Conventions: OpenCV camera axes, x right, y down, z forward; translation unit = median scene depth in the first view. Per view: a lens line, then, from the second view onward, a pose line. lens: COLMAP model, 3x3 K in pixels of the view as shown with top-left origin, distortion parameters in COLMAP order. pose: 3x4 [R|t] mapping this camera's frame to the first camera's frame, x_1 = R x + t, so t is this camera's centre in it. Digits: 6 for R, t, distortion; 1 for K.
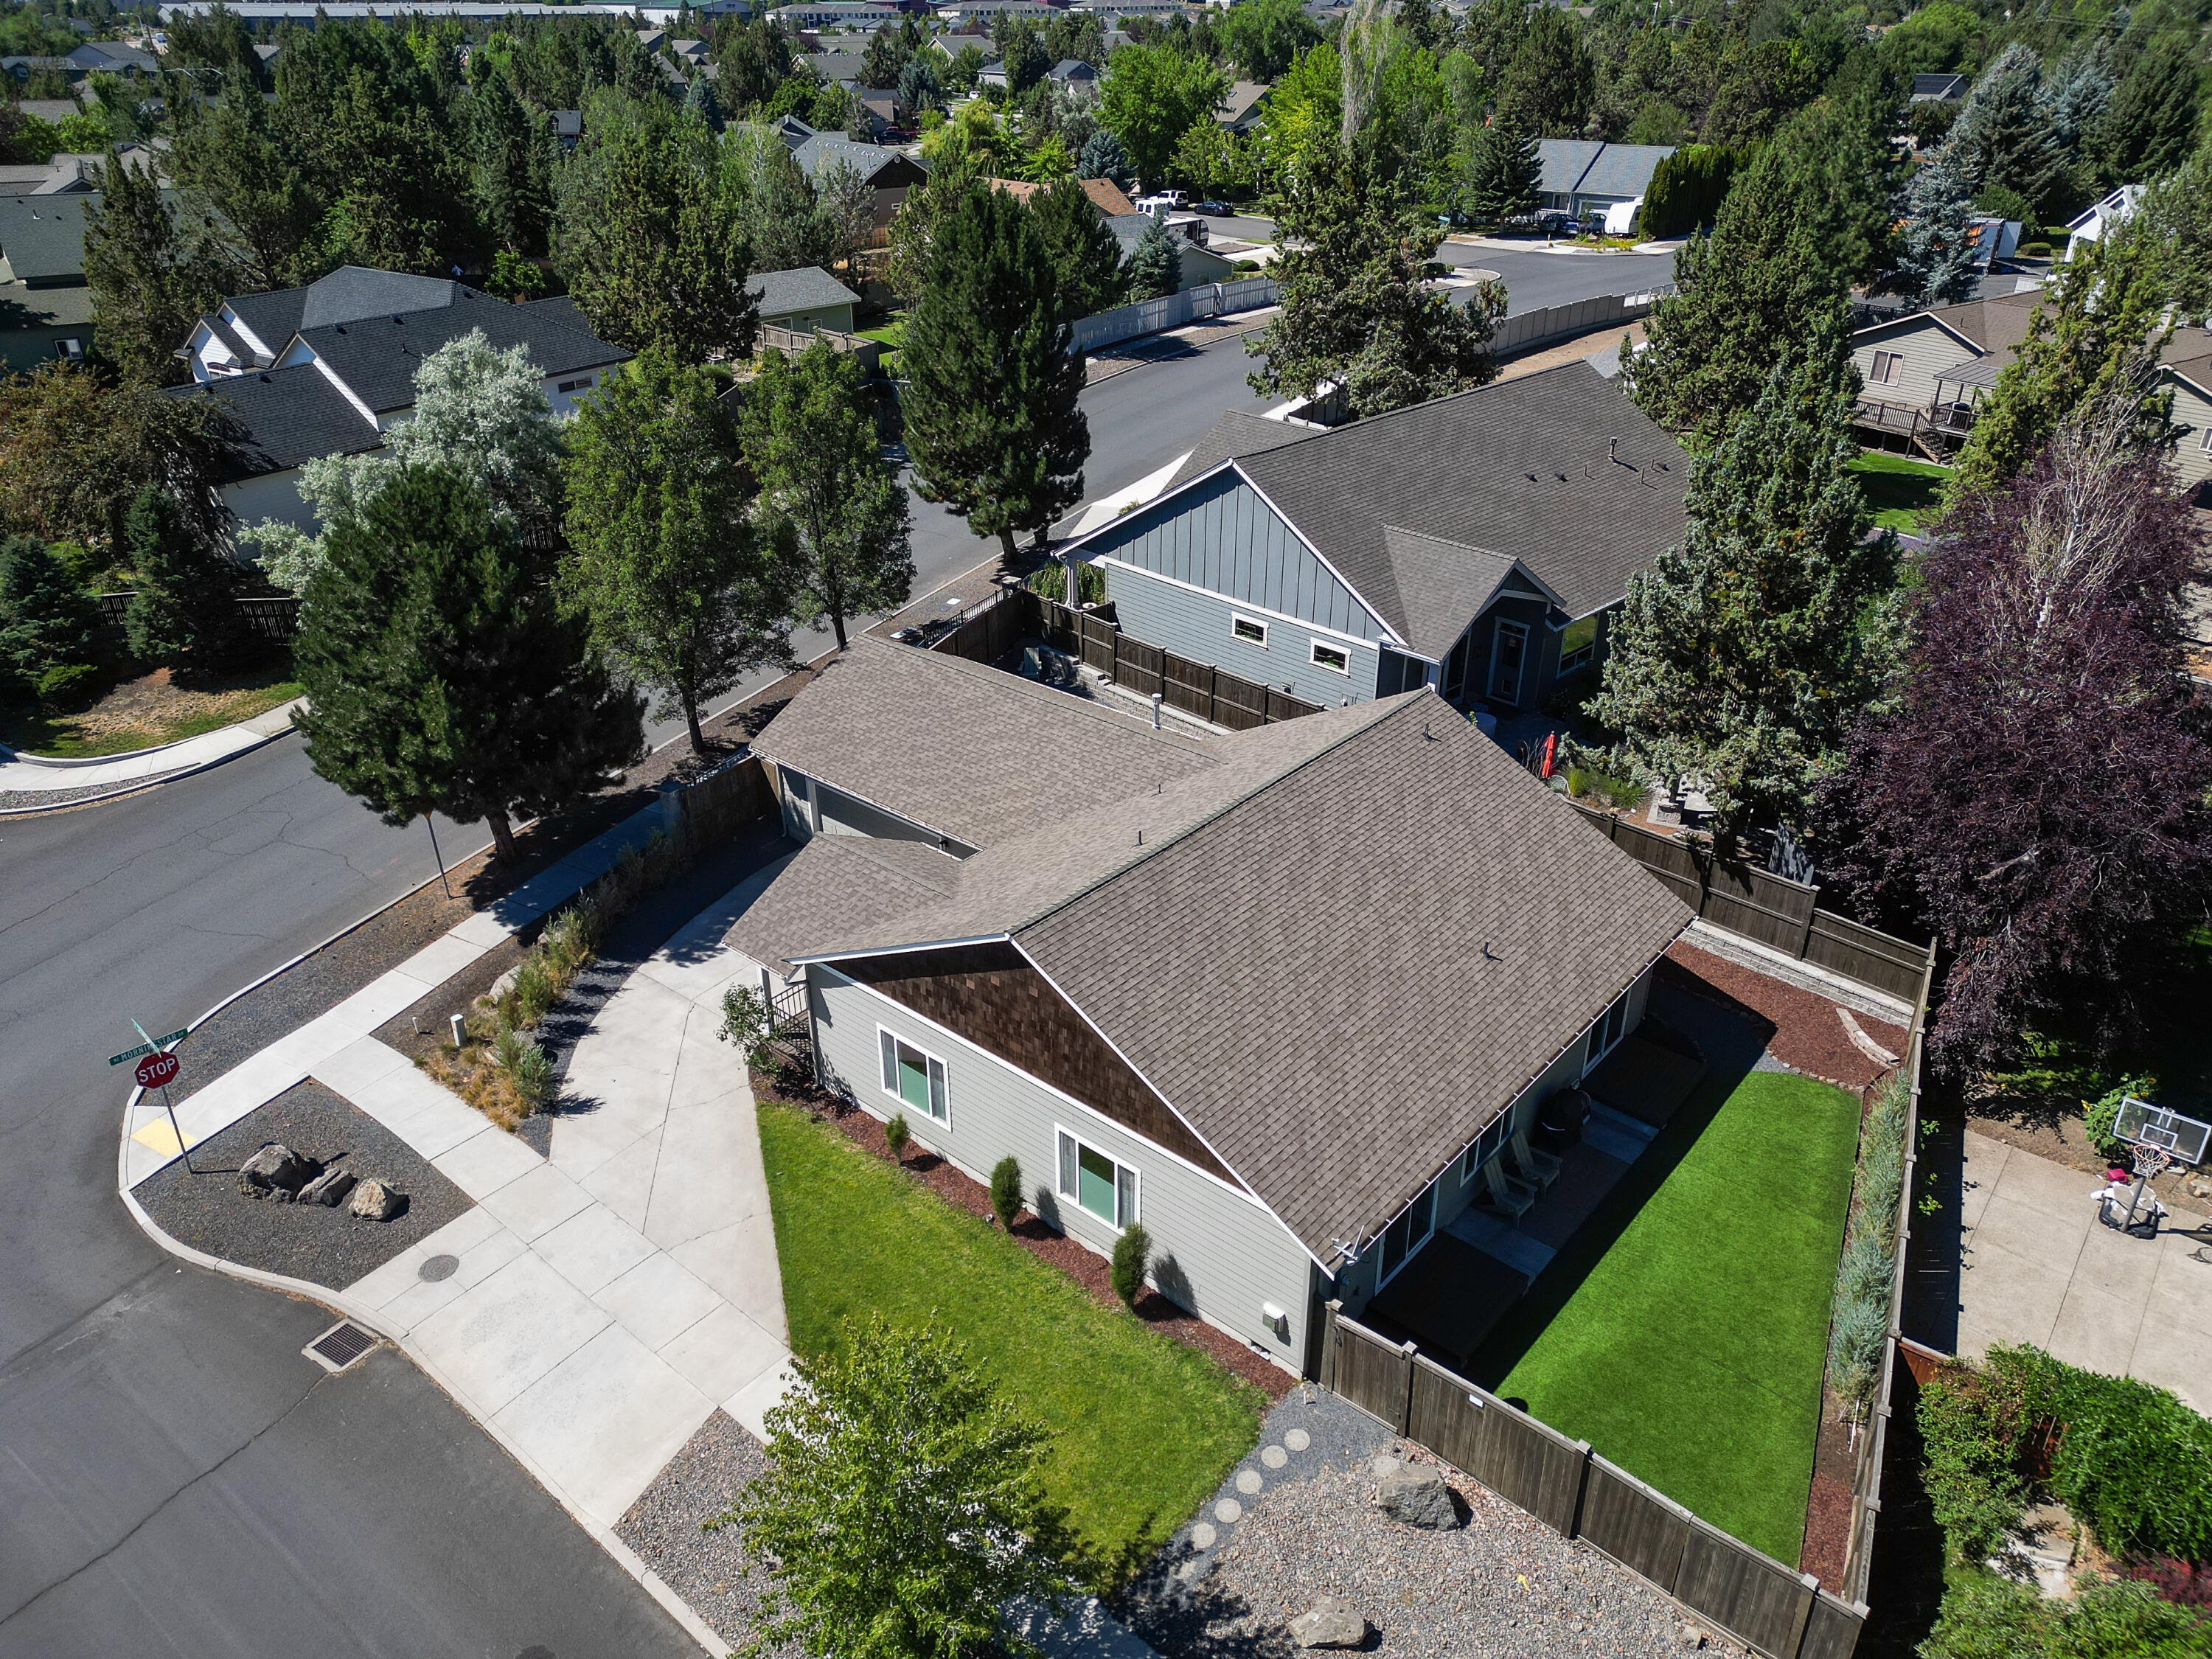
lens RADIAL K [[1521.8, 0, 1104.6], [0, 1521.8, 851.1], [0, 0, 1]] dist [0.105760, -0.098487]
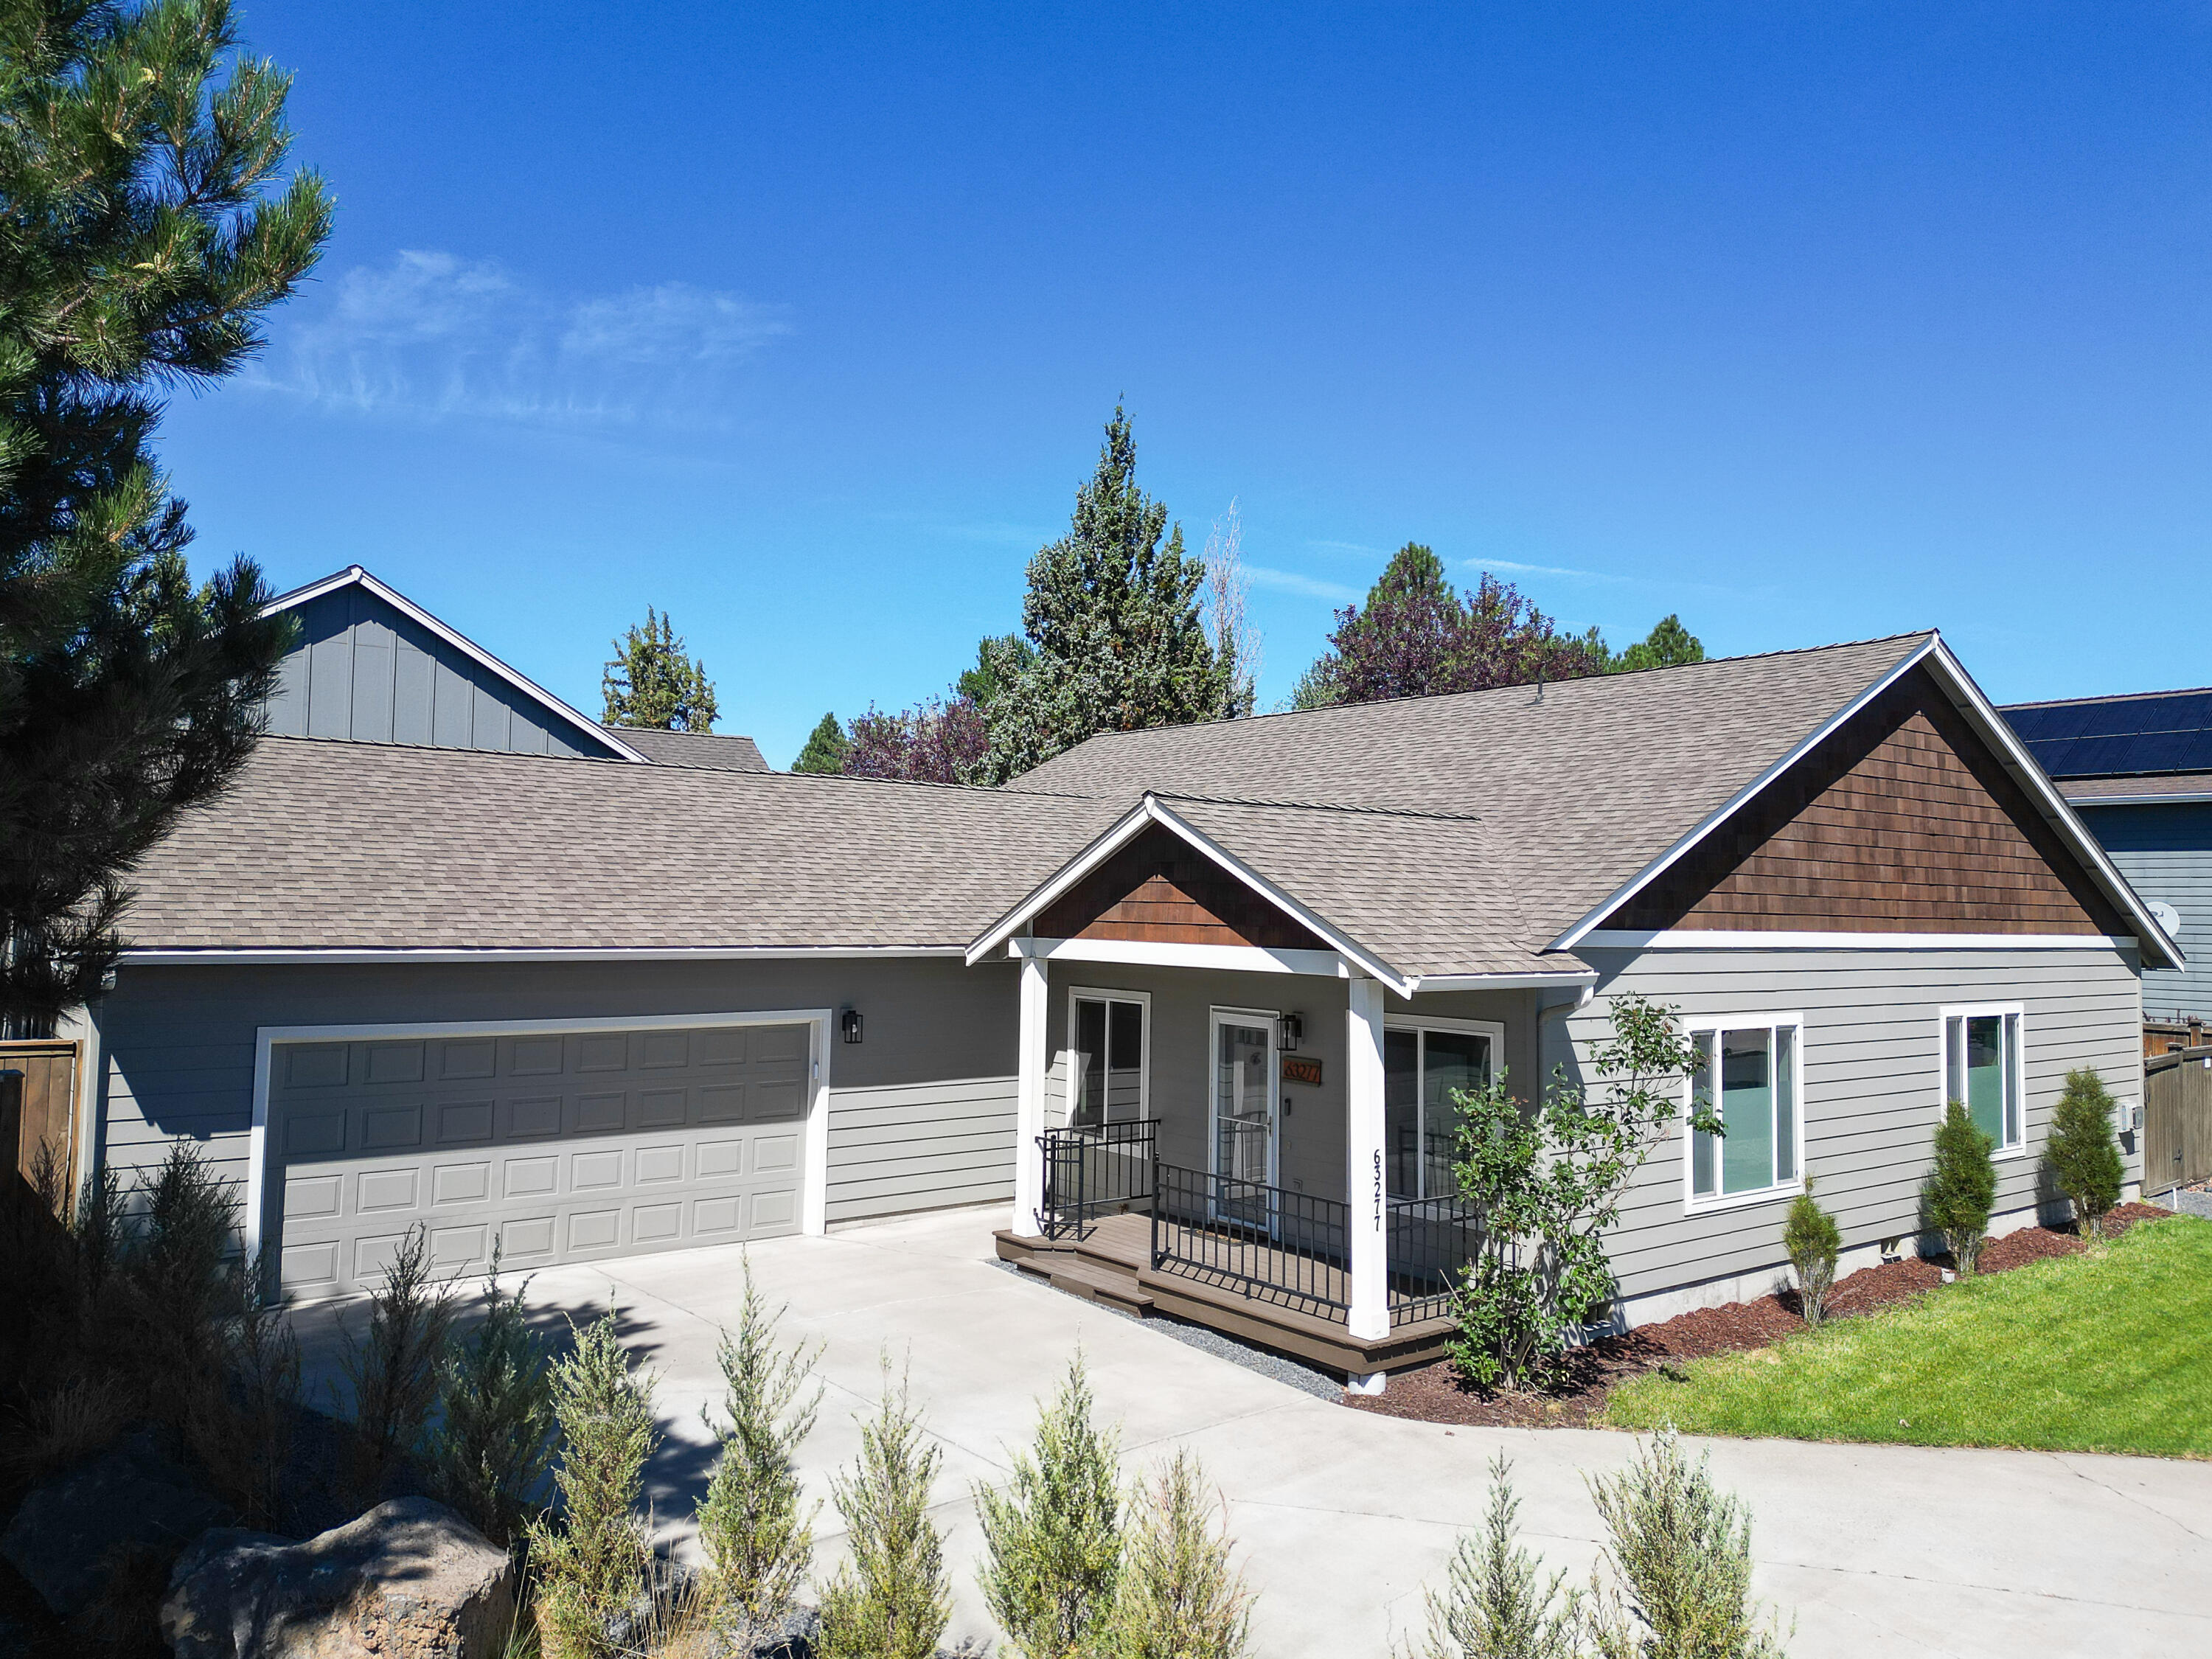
lens RADIAL K [[1543.3, 0, 1099.0], [0, 1543.3, 820.8], [0, 0, 1]] dist [0.098603, -0.101638]
pose [[0.189230, 0.091294, 0.977680, -0.585587], [0.466299, 0.867885, -0.171294, 0.056698], [-0.864151, 0.488305, 0.121660, 0.981117]]
